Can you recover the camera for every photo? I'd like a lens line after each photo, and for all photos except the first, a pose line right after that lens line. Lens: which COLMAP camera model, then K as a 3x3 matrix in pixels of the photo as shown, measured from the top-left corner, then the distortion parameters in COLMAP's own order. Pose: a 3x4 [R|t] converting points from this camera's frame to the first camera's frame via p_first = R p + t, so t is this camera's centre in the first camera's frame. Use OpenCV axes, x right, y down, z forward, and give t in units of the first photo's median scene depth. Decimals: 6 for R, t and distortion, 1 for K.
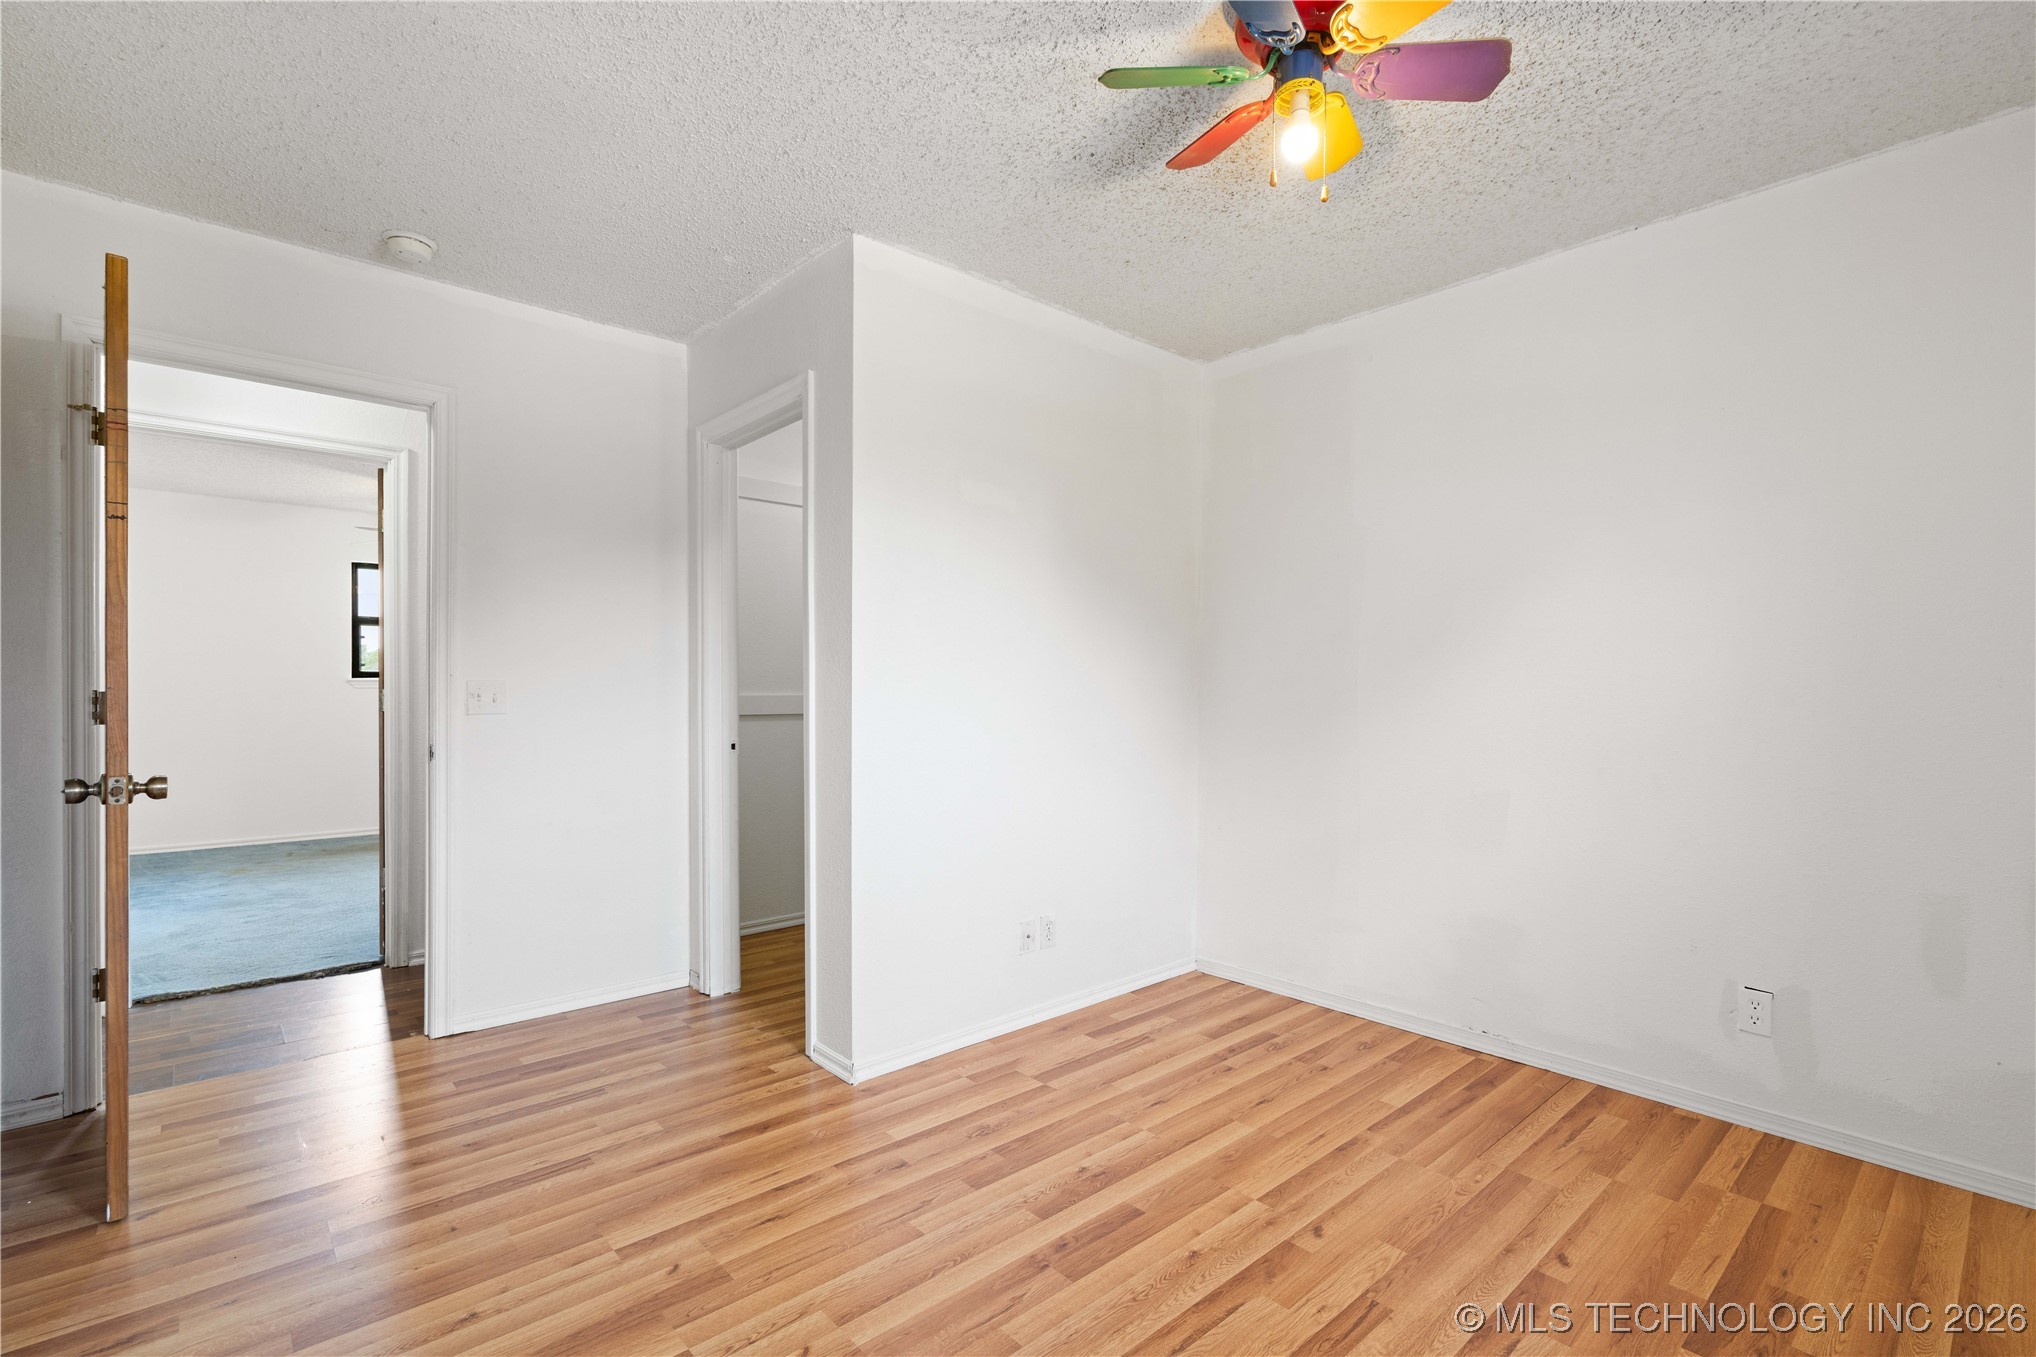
lens RADIAL K [[942.5, 0, 1071.2], [0, 942.5, 678.0], [0, 0, 1]] dist [-0.030565, 0.000322]
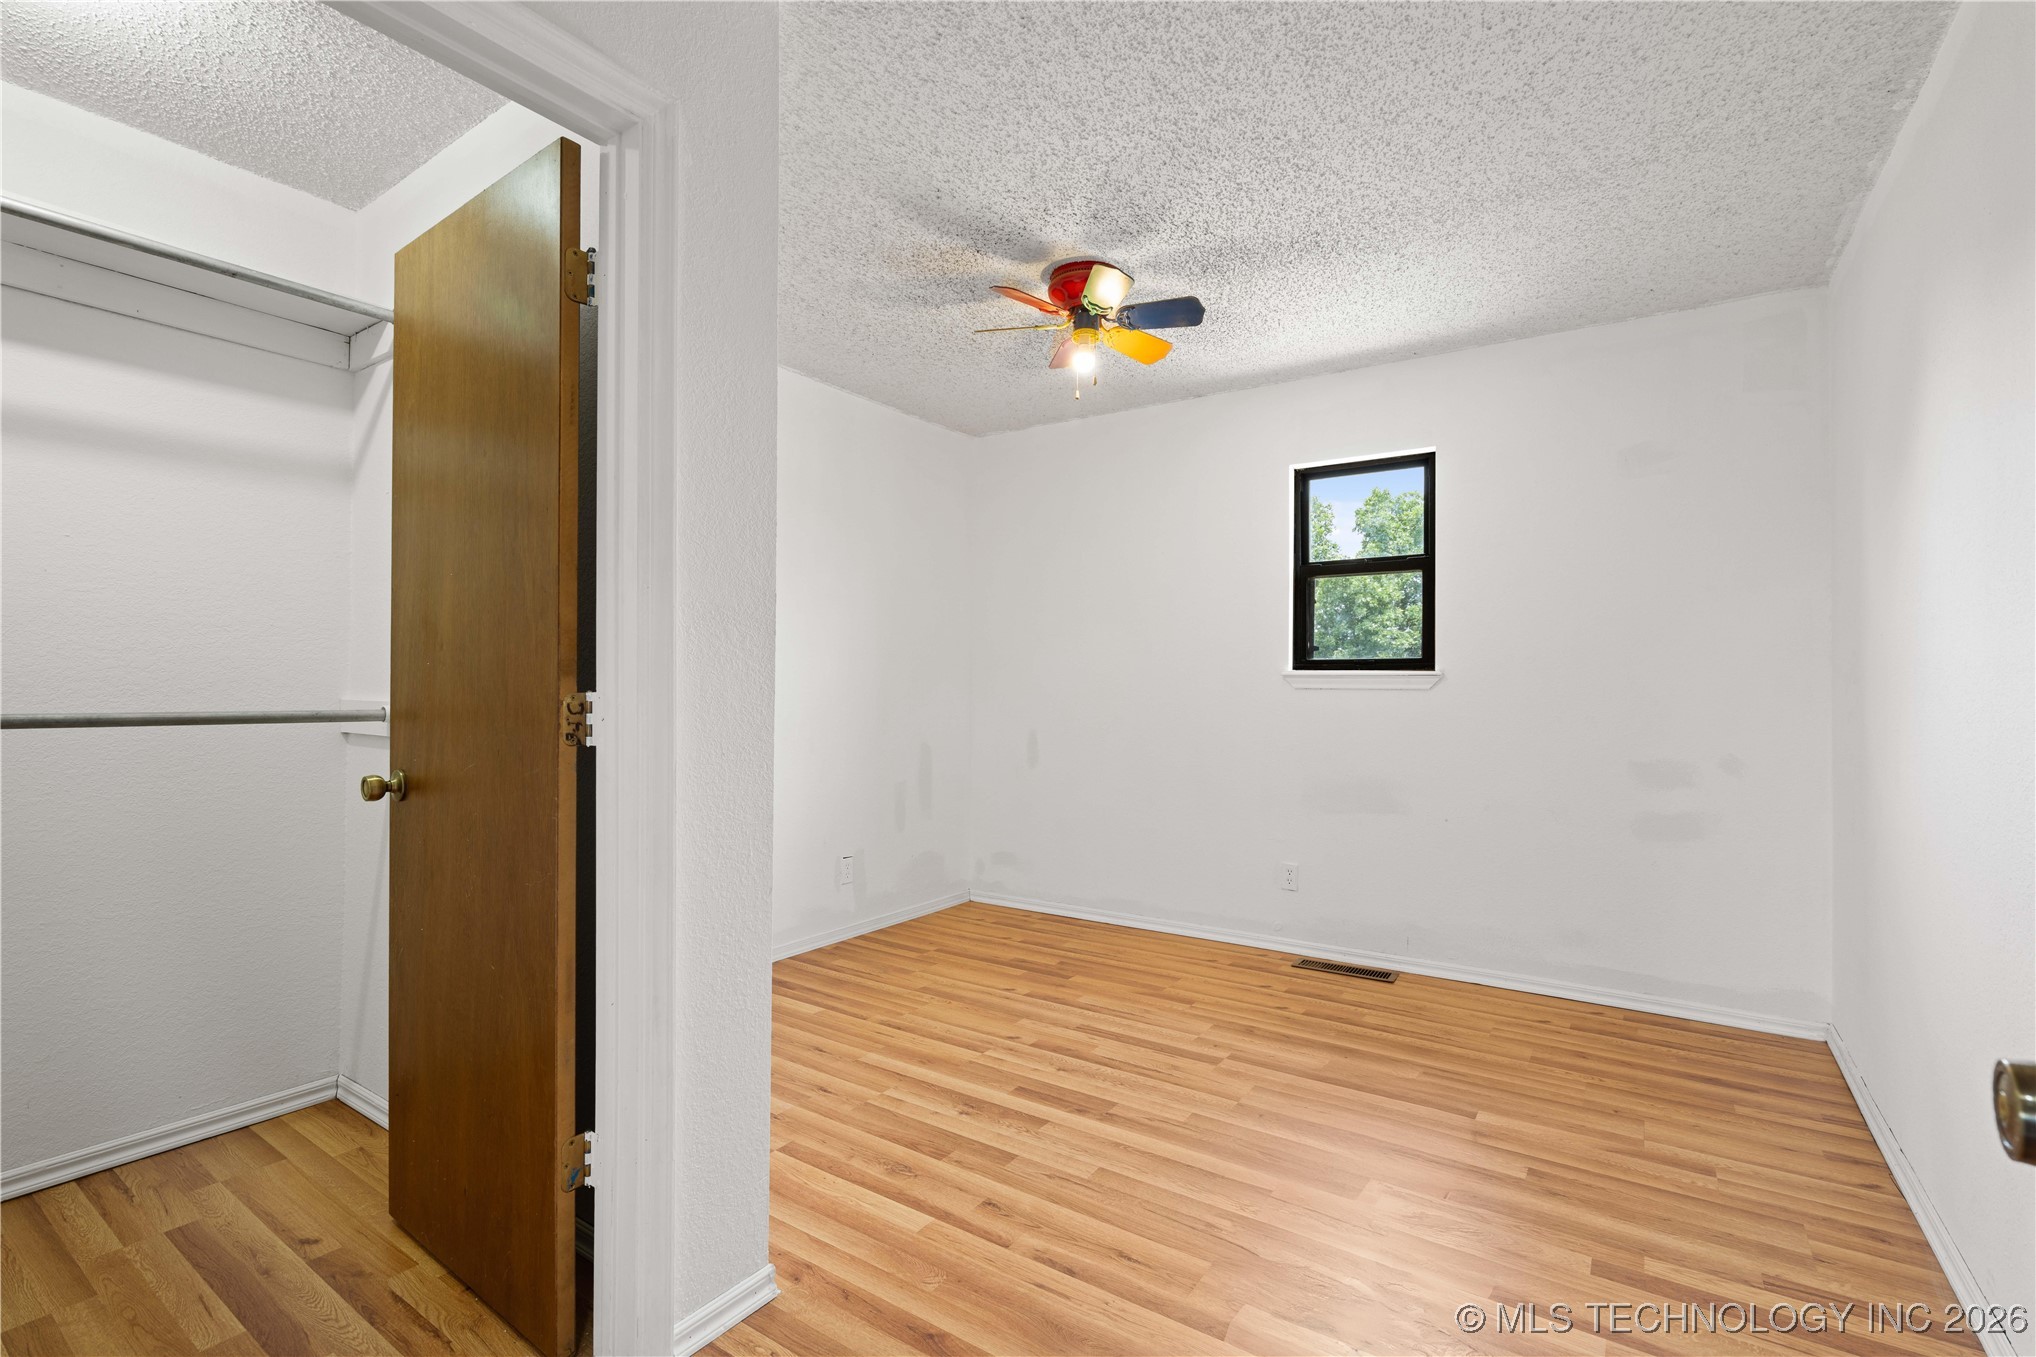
lens RADIAL K [[918.3, 0, 1025.1], [0, 918.3, 669.4], [0, 0, 1]] dist [-0.002559, 0.000120]
pose [[-0.204699, -0.002280, 0.978822, -1.080066], [-0.006965, 0.999975, 0.000873, -0.002023], [-0.978800, -0.006639, -0.204710, 1.168474]]
